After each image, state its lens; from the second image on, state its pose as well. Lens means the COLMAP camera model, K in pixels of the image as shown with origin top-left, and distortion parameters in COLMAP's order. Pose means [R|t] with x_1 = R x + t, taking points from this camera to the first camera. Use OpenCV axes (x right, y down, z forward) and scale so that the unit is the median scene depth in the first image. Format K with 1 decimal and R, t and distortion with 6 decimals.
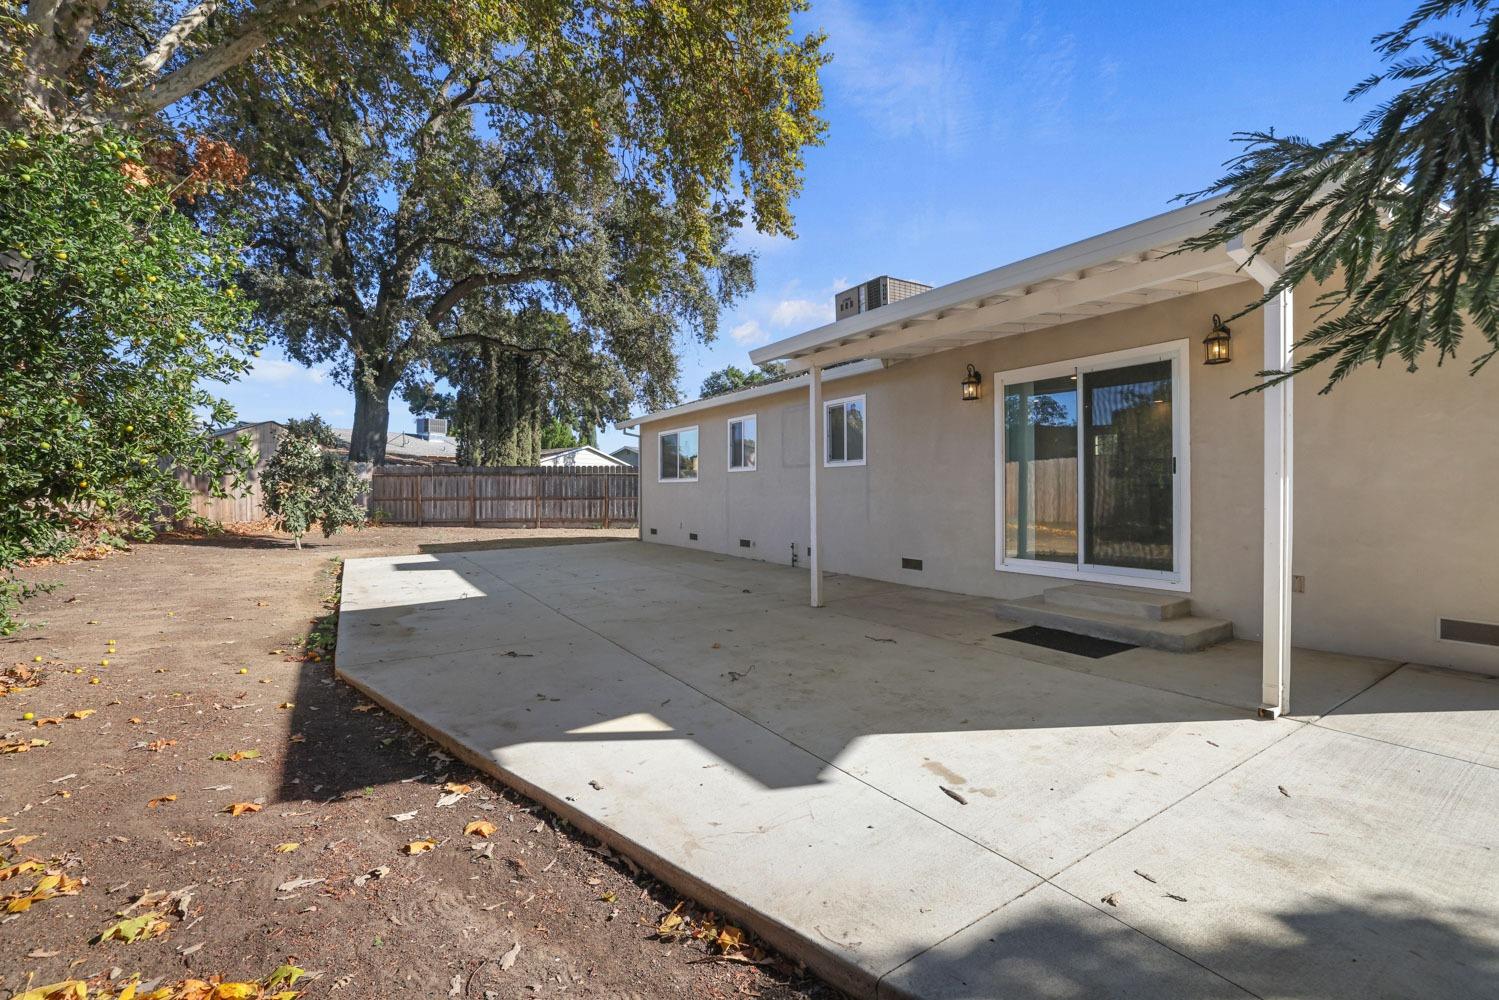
lens RADIAL K [[636.6, 0, 748.3], [0, 636.6, 489.3], [0, 0, 1]] dist [-0.000166, 0.000082]
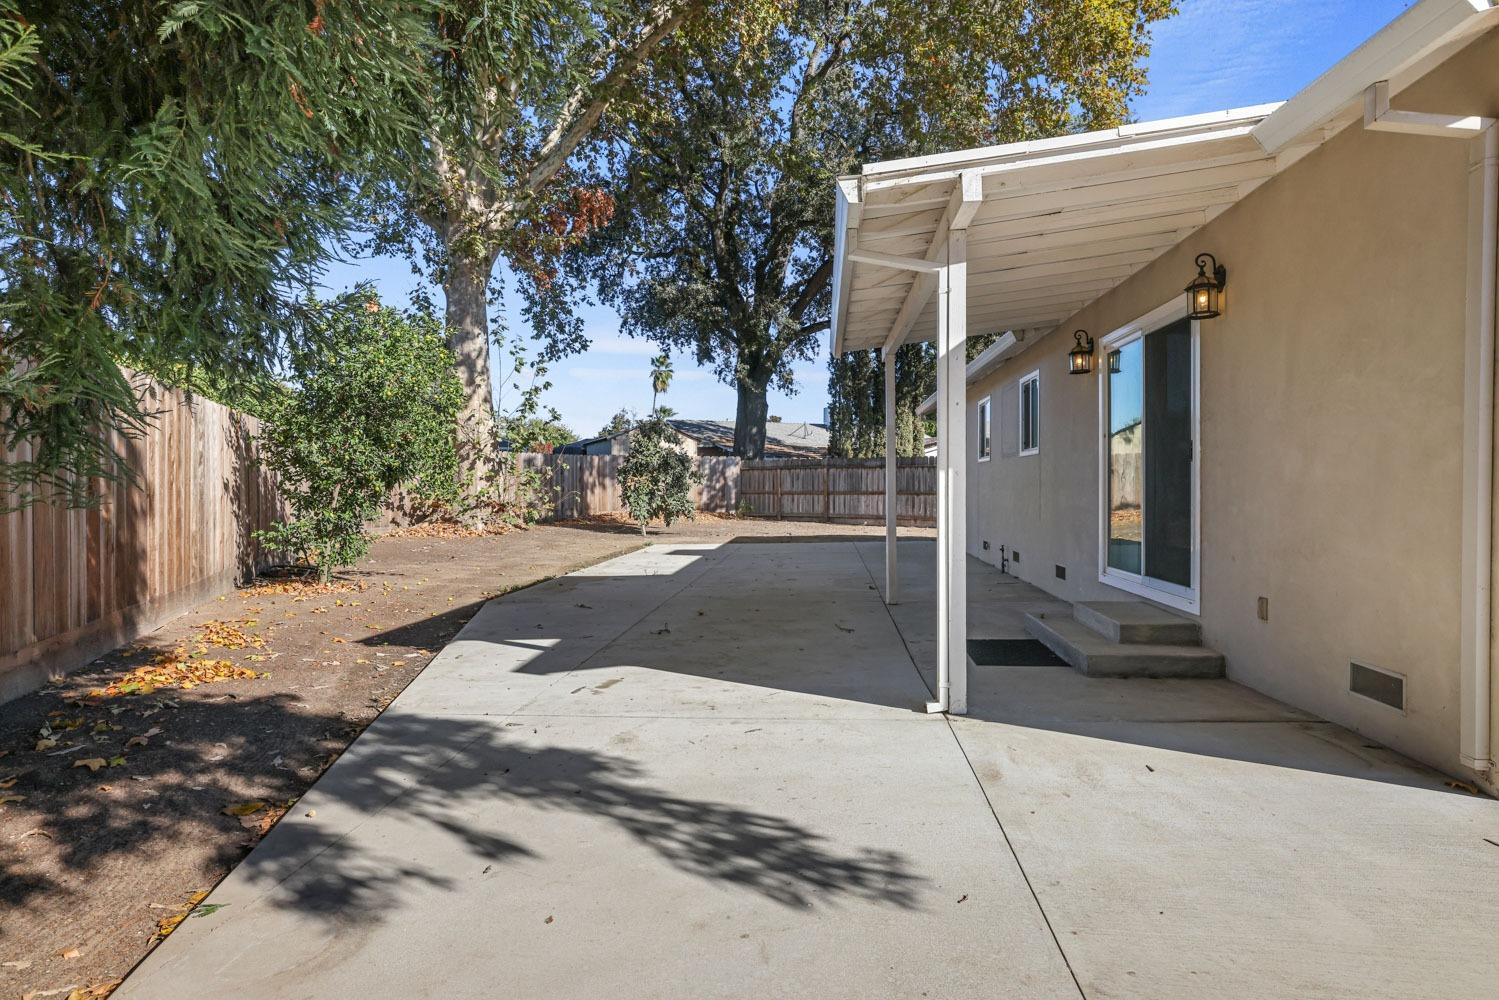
lens RADIAL K [[813.4, 0, 755.2], [0, 813.4, 488.2], [0, 0, 1]] dist [-0.001491, -0.000099]
pose [[0.802868, 0.004098, -0.596142, 0.197724], [-0.000733, 0.999982, 0.005887, 0.000878], [0.596156, -0.004289, 0.802857, -0.025800]]
